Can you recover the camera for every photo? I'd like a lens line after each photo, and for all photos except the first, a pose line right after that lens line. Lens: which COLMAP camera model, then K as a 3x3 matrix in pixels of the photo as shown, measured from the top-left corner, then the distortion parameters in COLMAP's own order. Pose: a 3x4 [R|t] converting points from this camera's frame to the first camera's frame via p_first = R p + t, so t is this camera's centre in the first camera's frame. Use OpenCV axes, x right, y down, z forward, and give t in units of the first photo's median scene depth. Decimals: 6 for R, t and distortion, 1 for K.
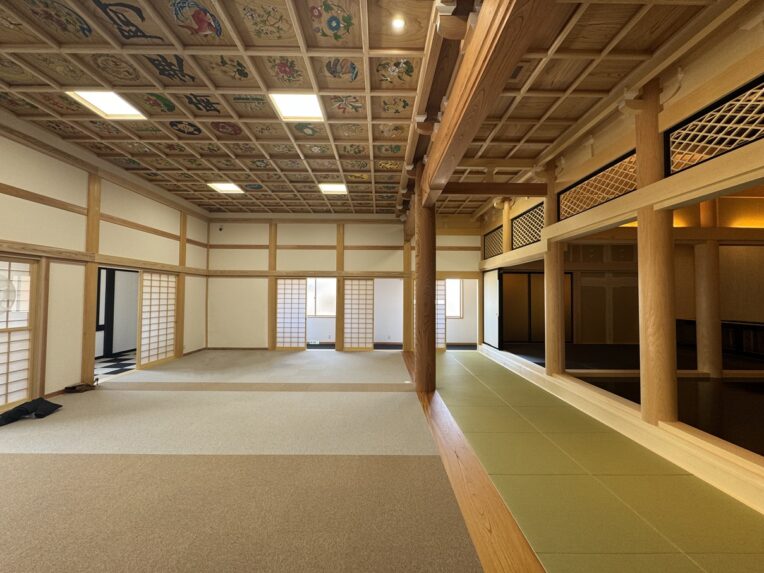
lens RADIAL K [[306.8, 0, 382.0], [0, 306.8, 286.5], [0, 0, 1]] dist [-0.001978, -0.000254]
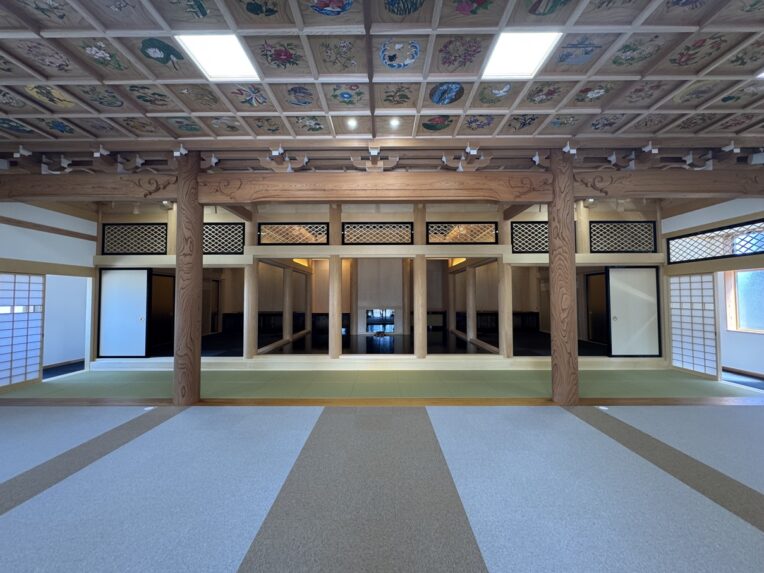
lens RADIAL K [[306.8, 0, 382.0], [0, 306.8, 286.5], [0, 0, 1]] dist [-0.001978, -0.000254]
pose [[0.014858, 0.028643, 0.999479, -1.179292], [-0.029463, 0.999168, -0.028196, 0.000357], [-0.999455, -0.029029, 0.015690, 0.648943]]
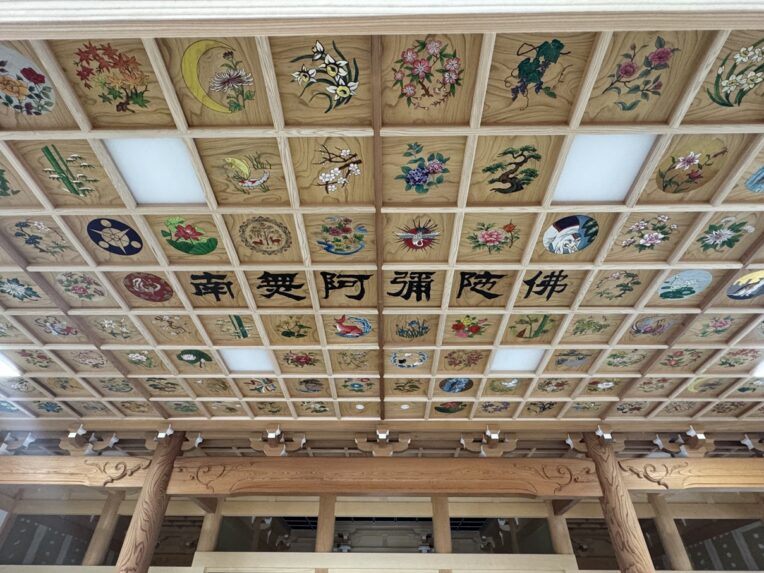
lens RADIAL K [[436.5, 0, 382.0], [0, 436.5, 286.5], [0, 0, 1]] dist [-0.002868, -0.000182]
pose [[0.020391, 0.639261, 0.768719, -1.531760], [-0.041112, 0.768765, -0.638209, 0.014060], [-0.998946, -0.018589, 0.041957, 0.663058]]
